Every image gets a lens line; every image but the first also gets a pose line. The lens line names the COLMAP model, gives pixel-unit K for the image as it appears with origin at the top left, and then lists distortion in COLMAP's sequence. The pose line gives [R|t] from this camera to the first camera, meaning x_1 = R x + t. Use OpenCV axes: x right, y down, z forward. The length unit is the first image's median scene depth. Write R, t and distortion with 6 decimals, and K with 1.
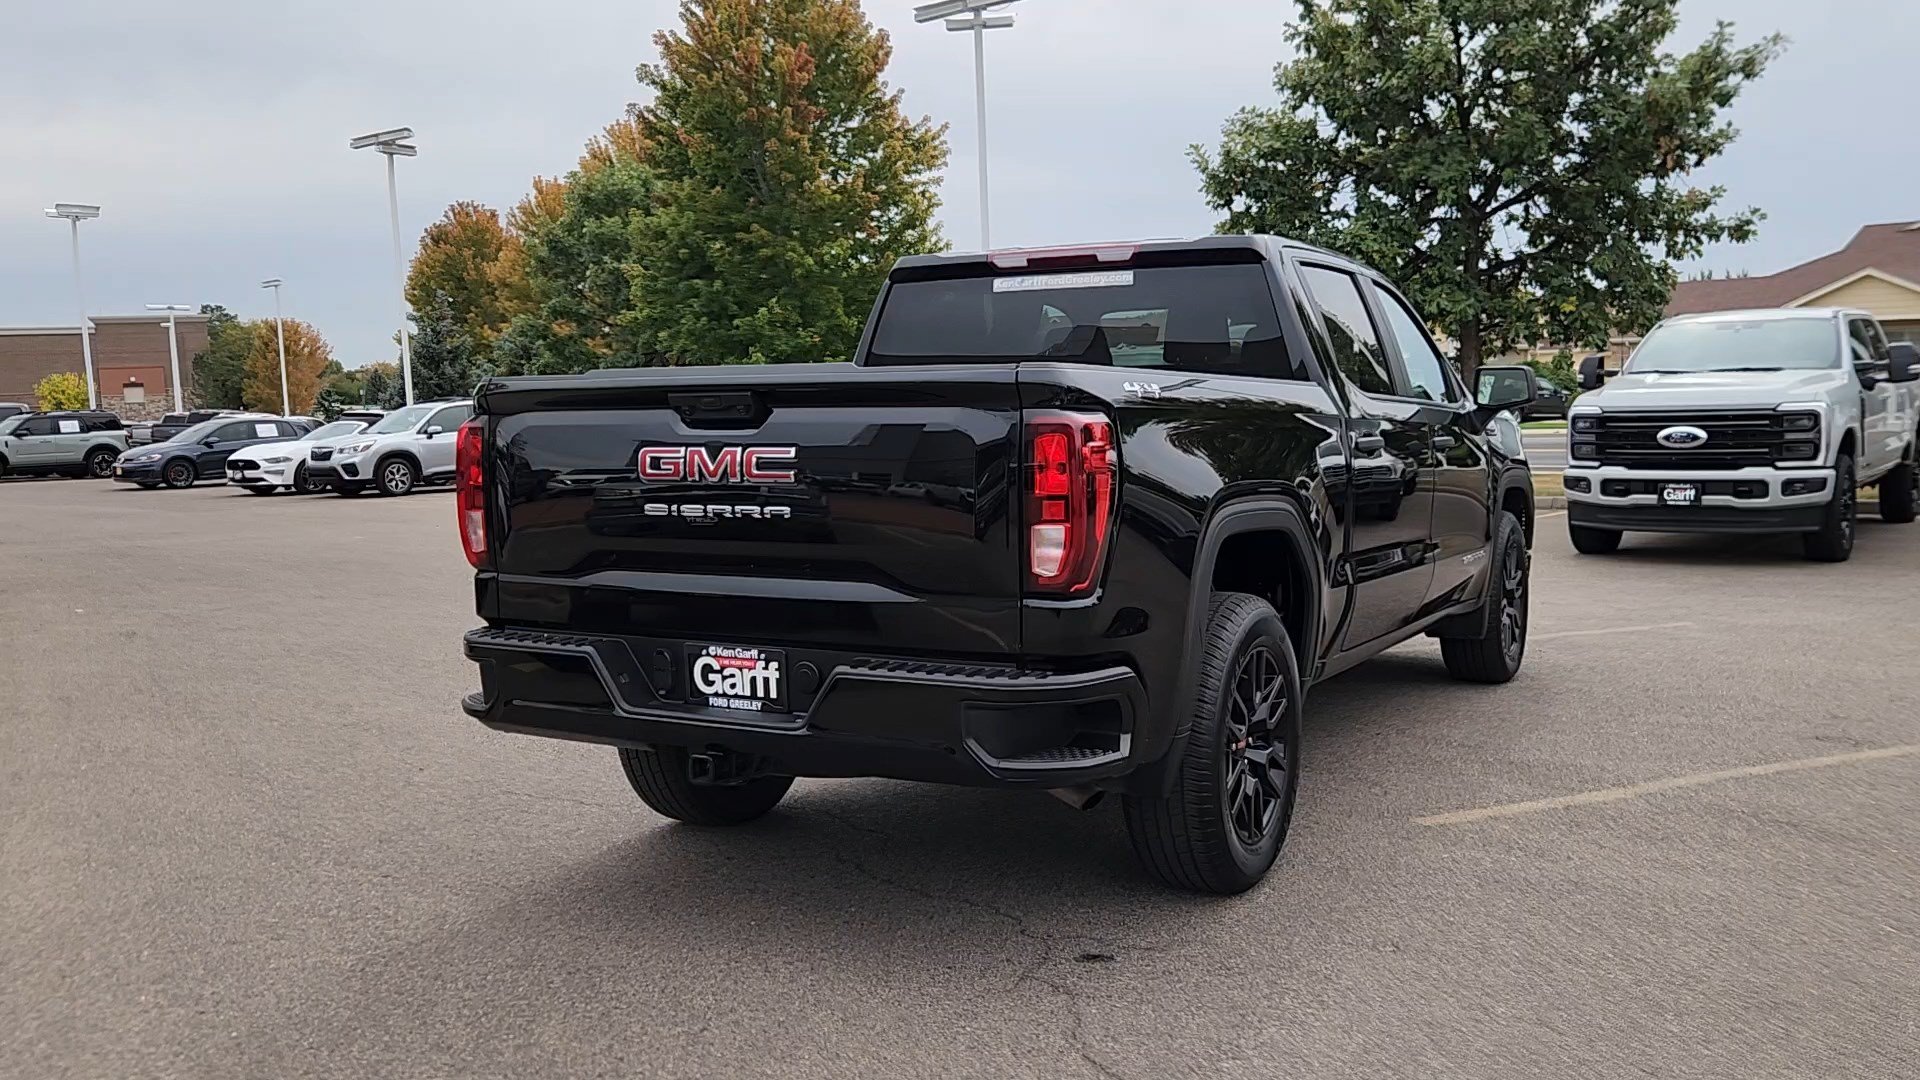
lens RADIAL K [[1624.7, 0, 946.0], [0, 1624.7, 563.8], [0, 0, 1]] dist [0.026402, -0.008995]
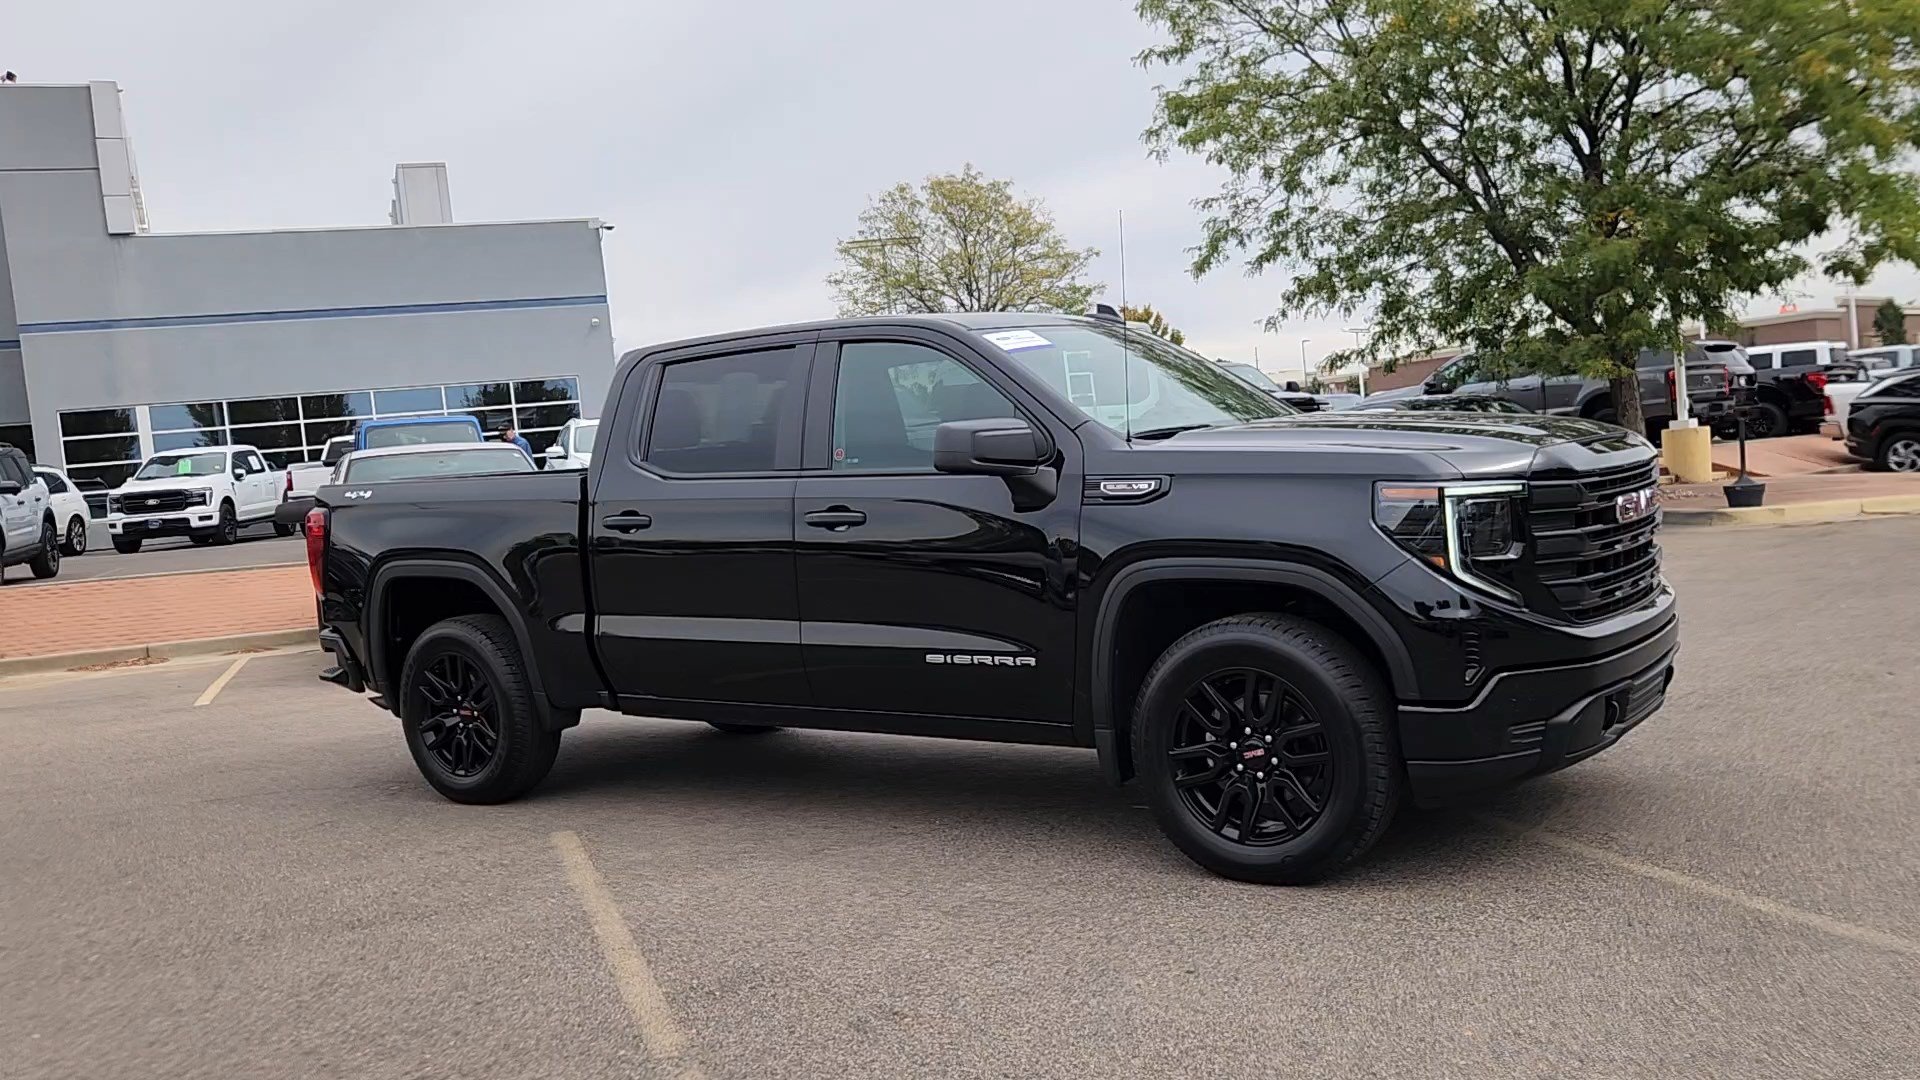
lens RADIAL K [[1624.7, 0, 946.0], [0, 1624.7, 563.8], [0, 0, 1]] dist [0.026402, -0.008995]
pose [[-0.098112, 0.092380, -0.990878, 0.352271], [-0.020370, 0.995287, 0.094808, -0.040070], [0.994967, 0.029486, -0.095768, 0.337421]]
